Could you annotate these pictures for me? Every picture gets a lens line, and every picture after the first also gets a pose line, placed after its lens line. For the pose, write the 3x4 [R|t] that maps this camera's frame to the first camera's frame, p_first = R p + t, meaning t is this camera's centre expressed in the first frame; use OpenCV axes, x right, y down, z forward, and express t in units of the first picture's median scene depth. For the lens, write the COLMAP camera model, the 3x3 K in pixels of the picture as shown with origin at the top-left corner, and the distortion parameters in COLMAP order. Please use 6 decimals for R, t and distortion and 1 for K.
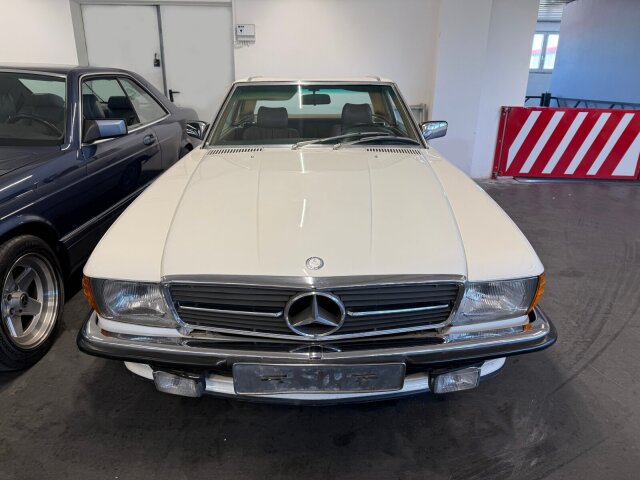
lens RADIAL K [[447.2, 0, 320.1], [0, 447.2, 236.9], [0, 0, 1]] dist [-0.020780, -0.000092]
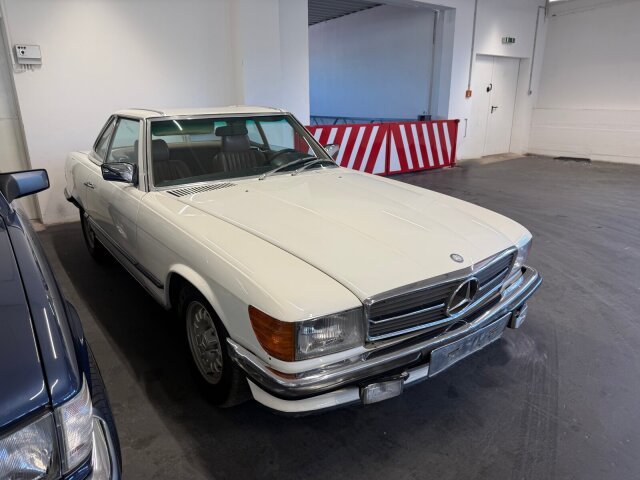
lens RADIAL K [[447.2, 0, 321.6], [0, 447.2, 242.9], [0, 0, 1]] dist [-0.020780, -0.000092]
pose [[0.804381, -0.191353, 0.562456, -0.260218], [0.205344, 0.977911, 0.039027, -0.029353], [-0.557500, 0.084104, 0.825906, 0.029809]]
